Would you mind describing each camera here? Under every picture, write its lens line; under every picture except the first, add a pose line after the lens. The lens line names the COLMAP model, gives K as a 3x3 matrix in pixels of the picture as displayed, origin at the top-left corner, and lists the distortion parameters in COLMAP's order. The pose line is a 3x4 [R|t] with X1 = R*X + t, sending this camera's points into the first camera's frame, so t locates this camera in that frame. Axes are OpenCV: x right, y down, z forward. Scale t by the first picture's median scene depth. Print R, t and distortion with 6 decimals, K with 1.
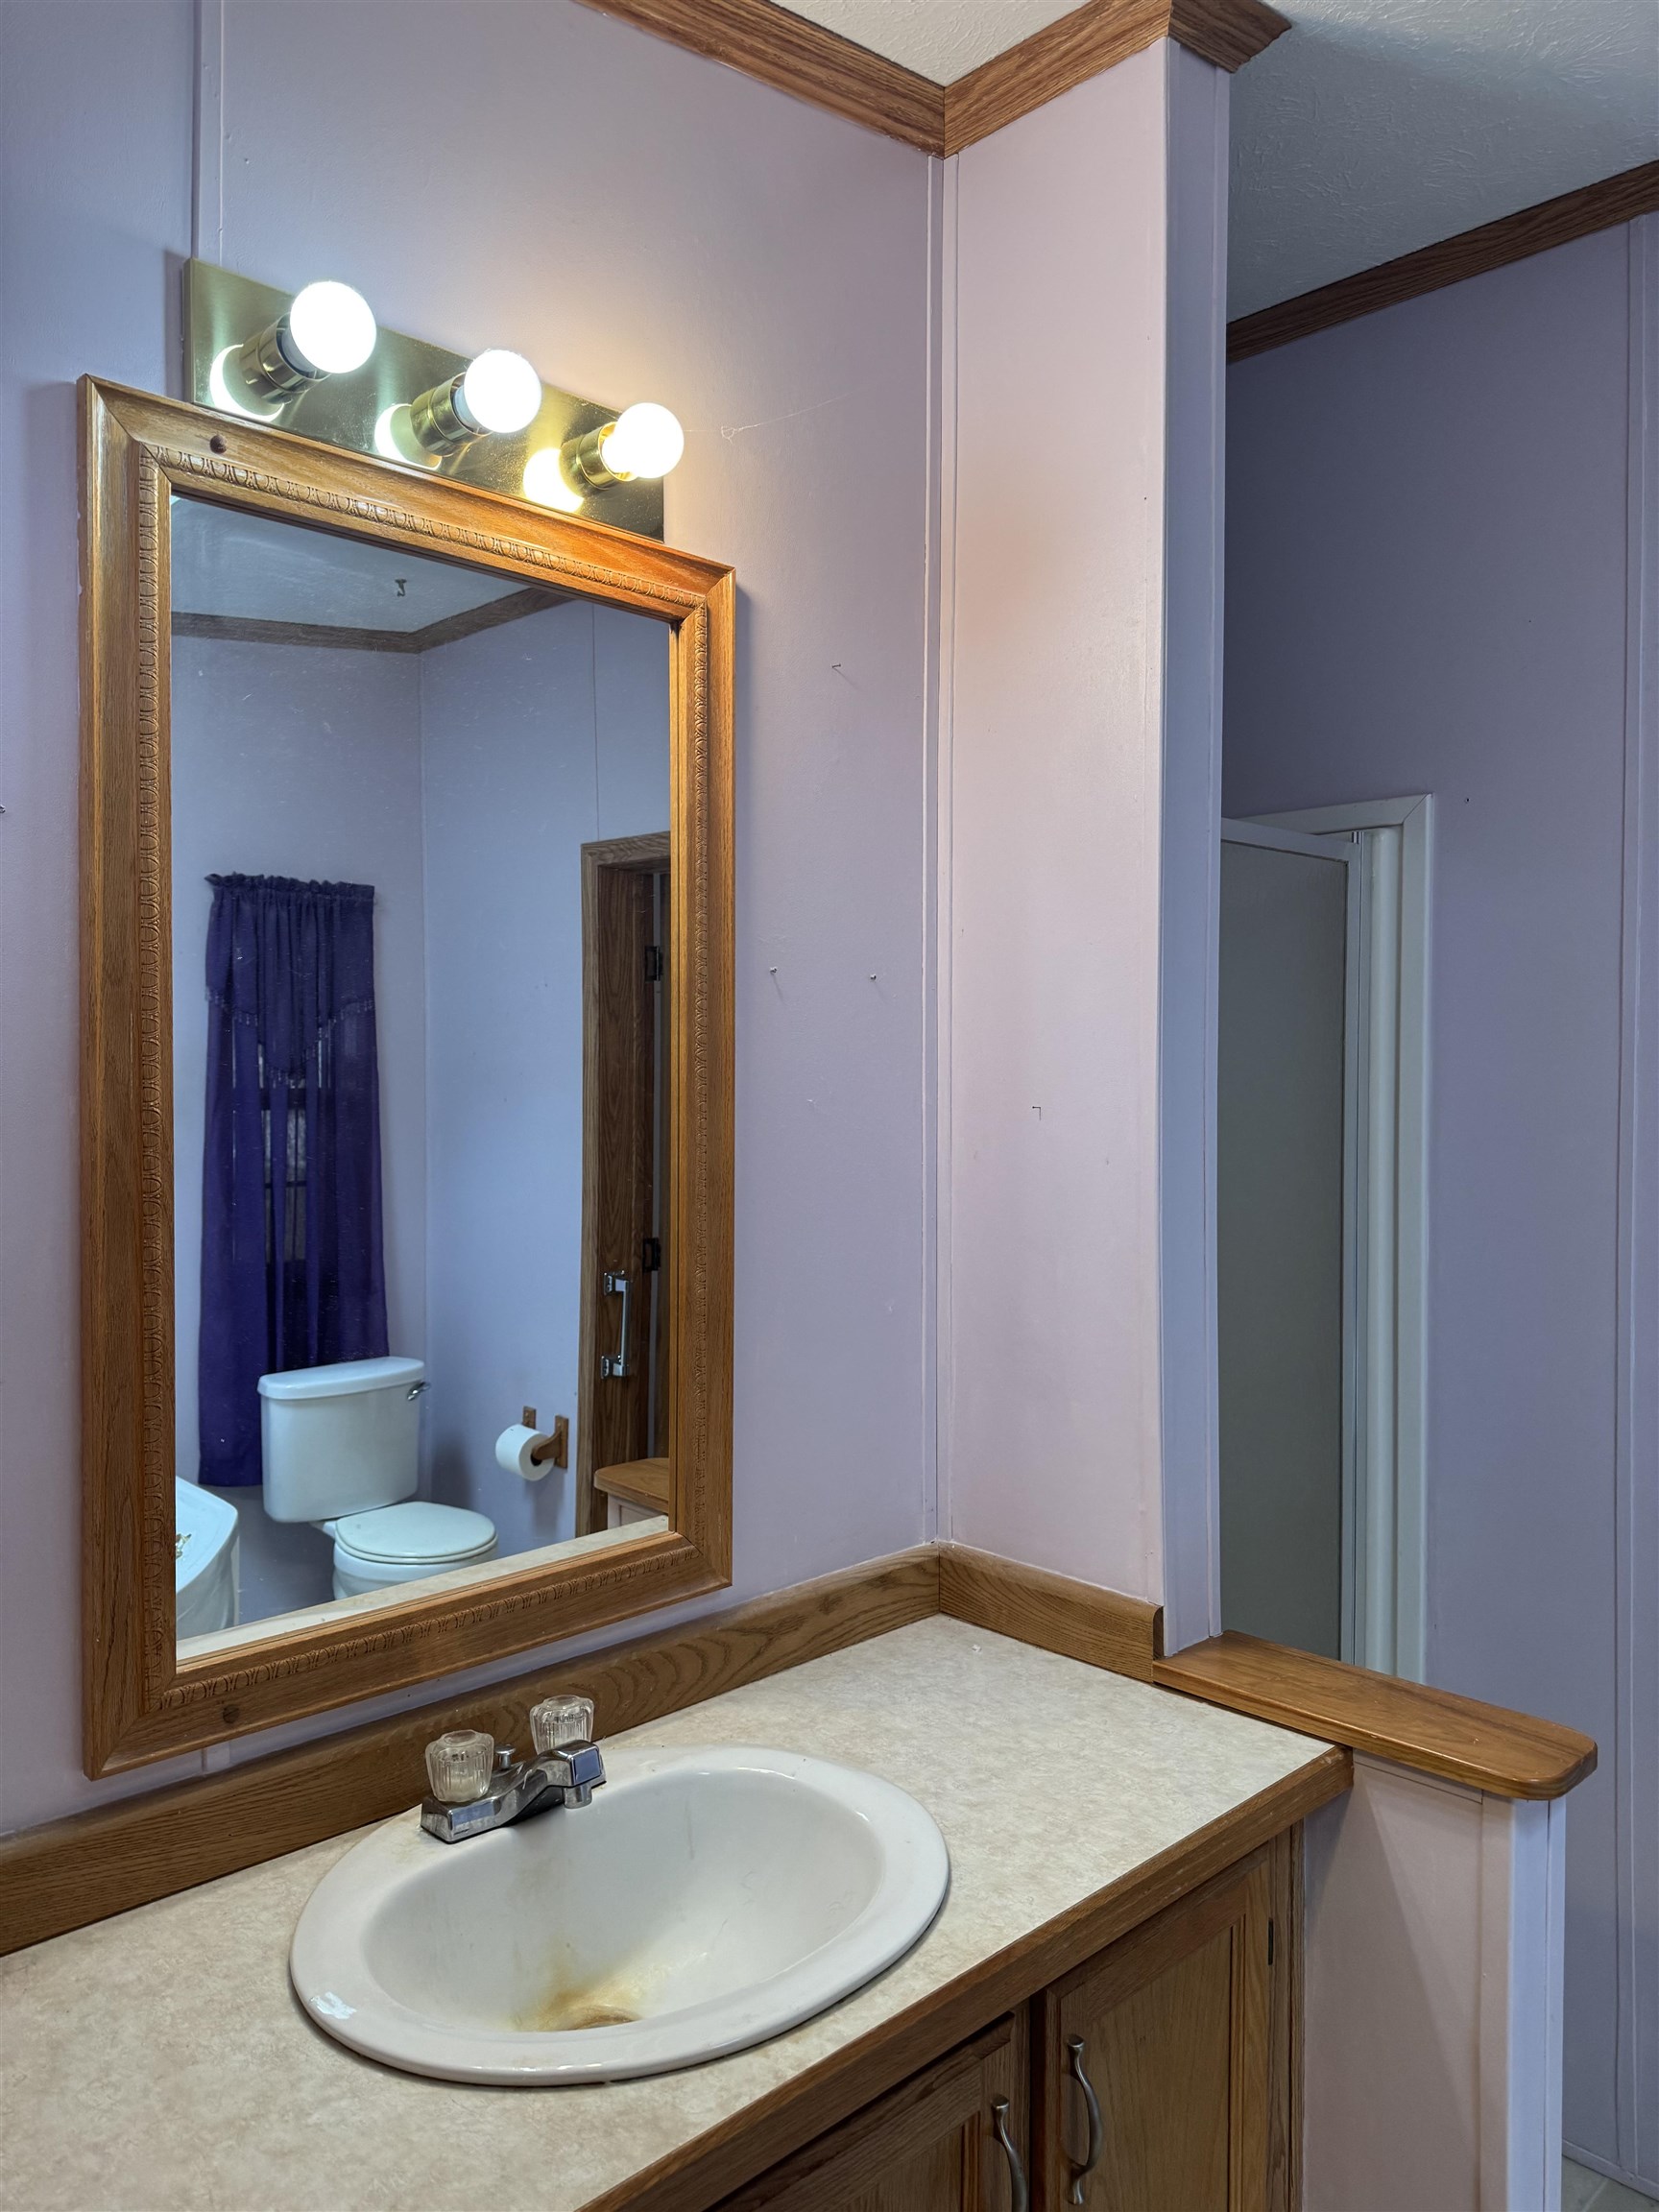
lens RADIAL K [[1542.7, 0, 766.6], [0, 1542.7, 1113.3], [0, 0, 1]] dist [0.127834, -0.210288]
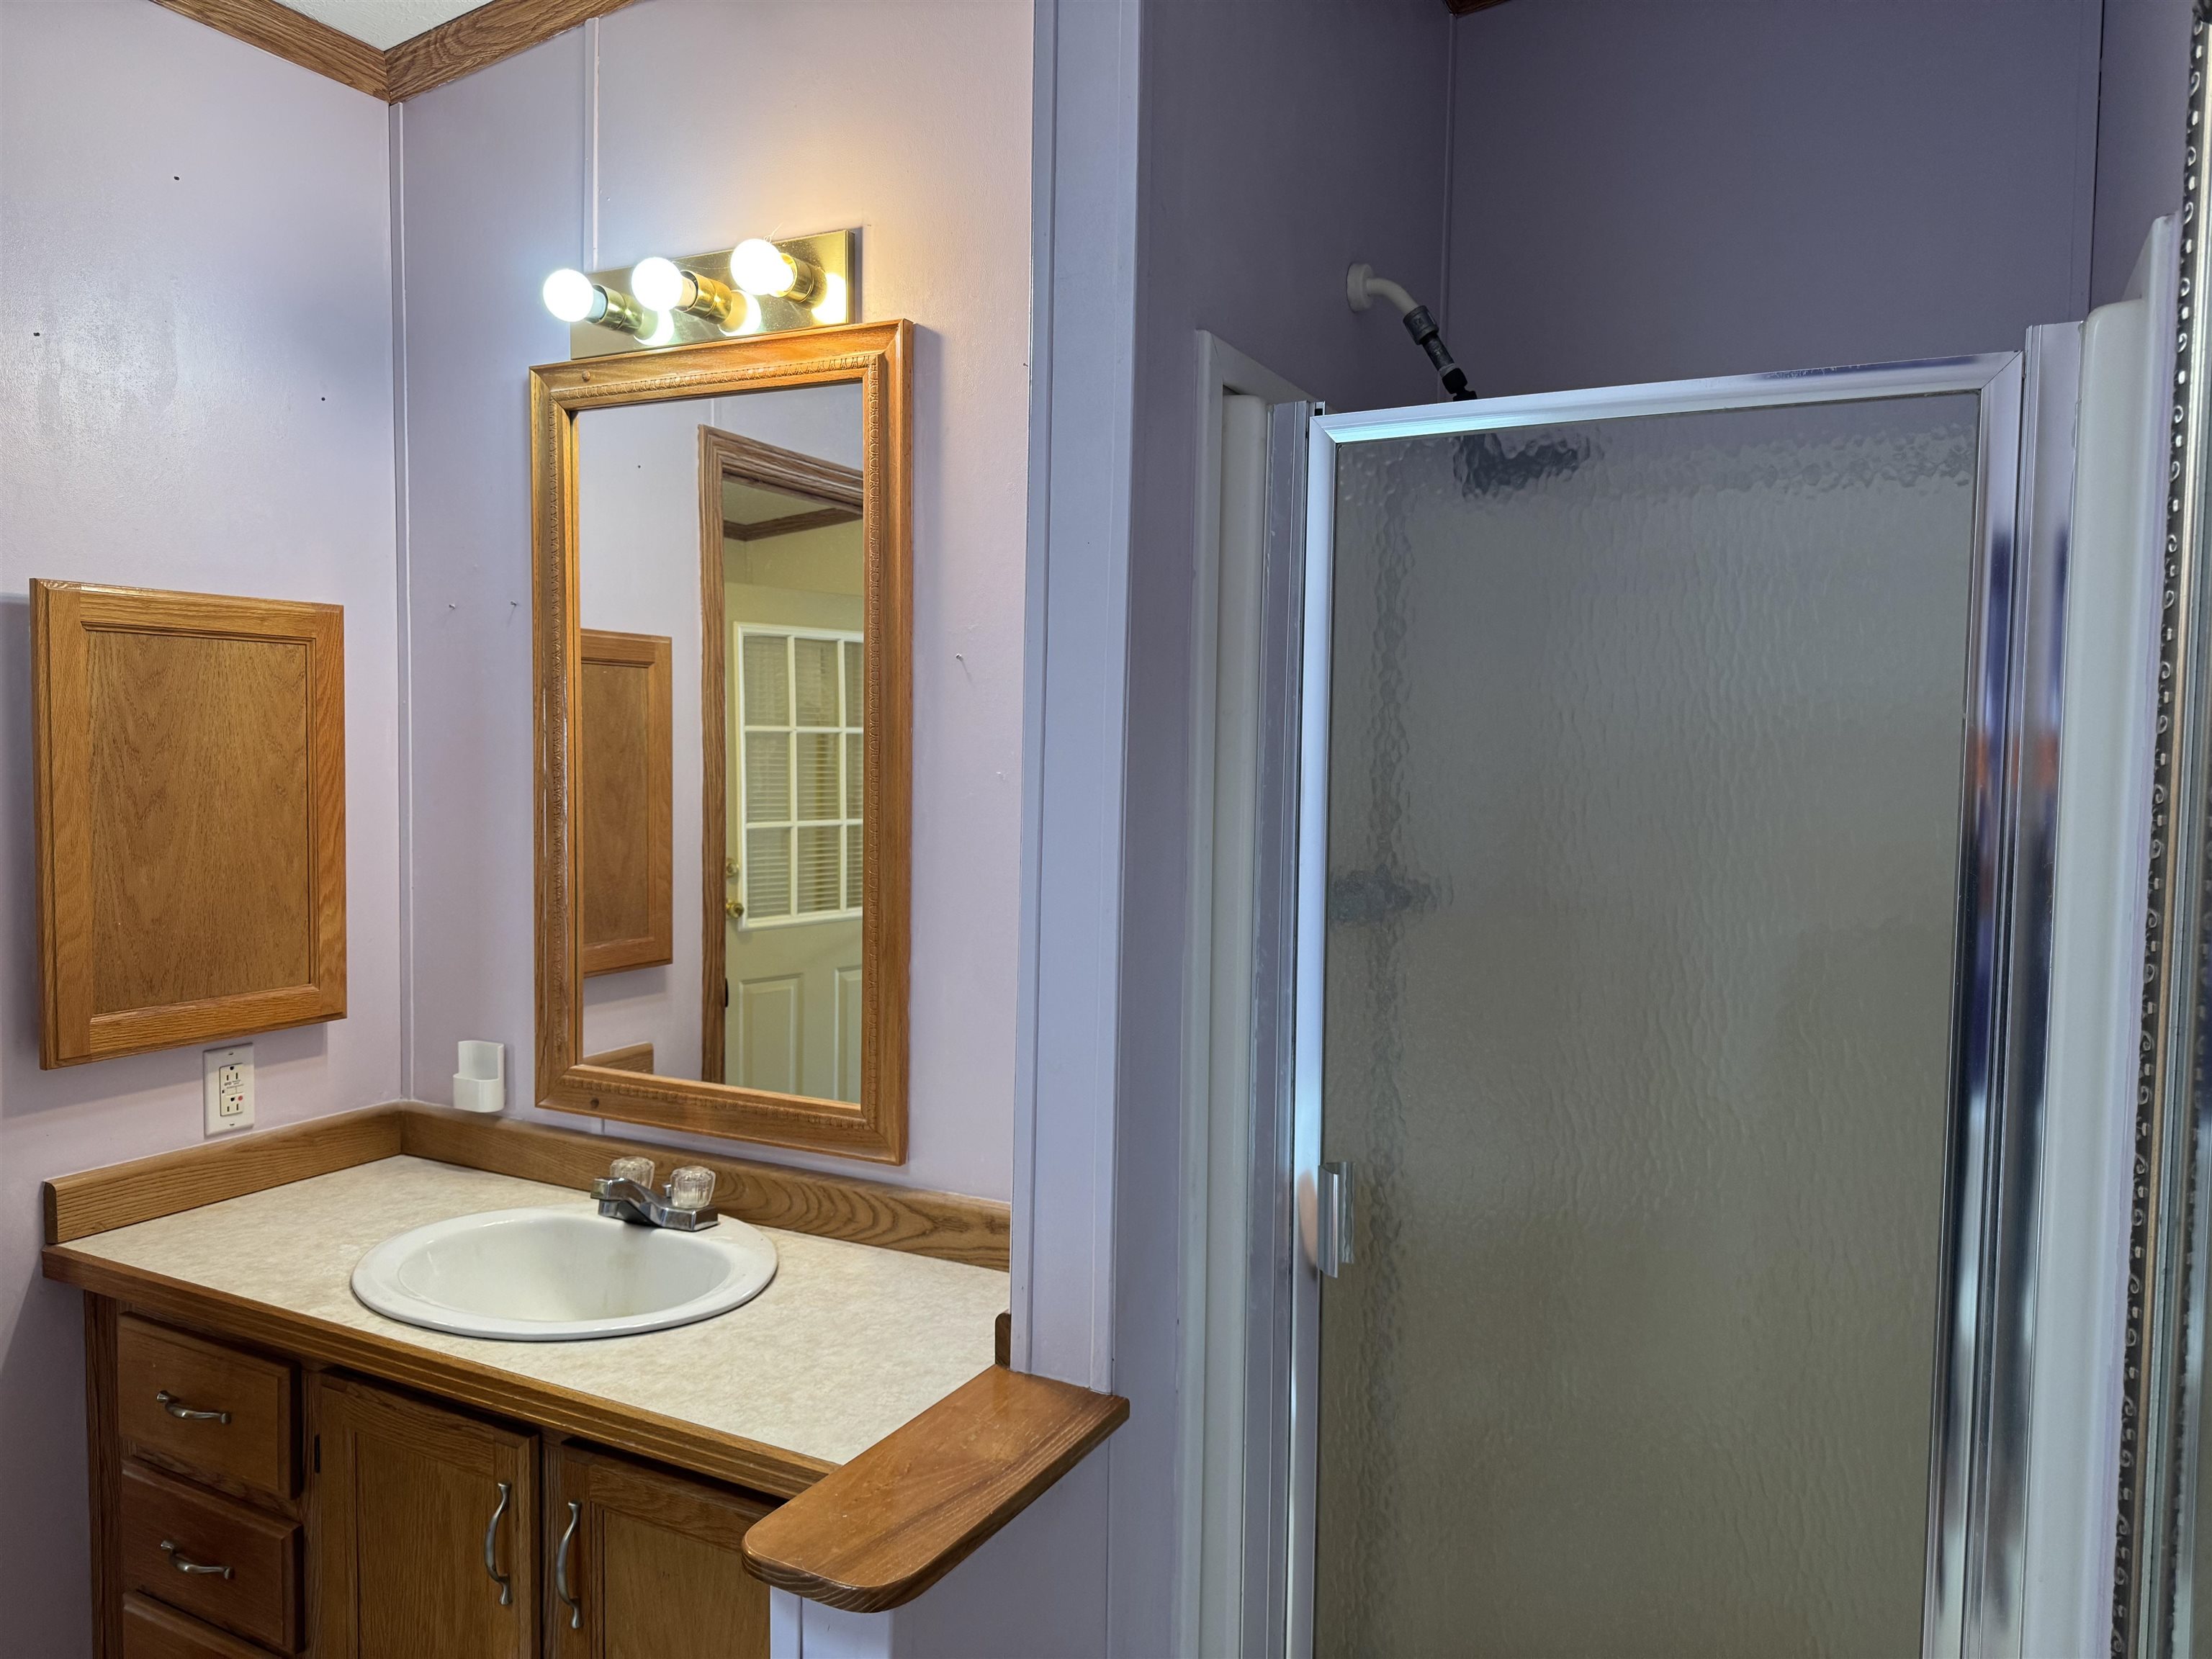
lens RADIAL K [[1542.7, 0, 1111.6], [0, 1542.7, 834.1], [0, 0, 1]] dist [0.127834, -0.210288]
pose [[0.324293, 0.062710, -0.943876, 1.240074], [-0.037565, 0.997867, 0.053390, -0.027723], [0.945210, 0.018143, 0.325957, 0.811436]]
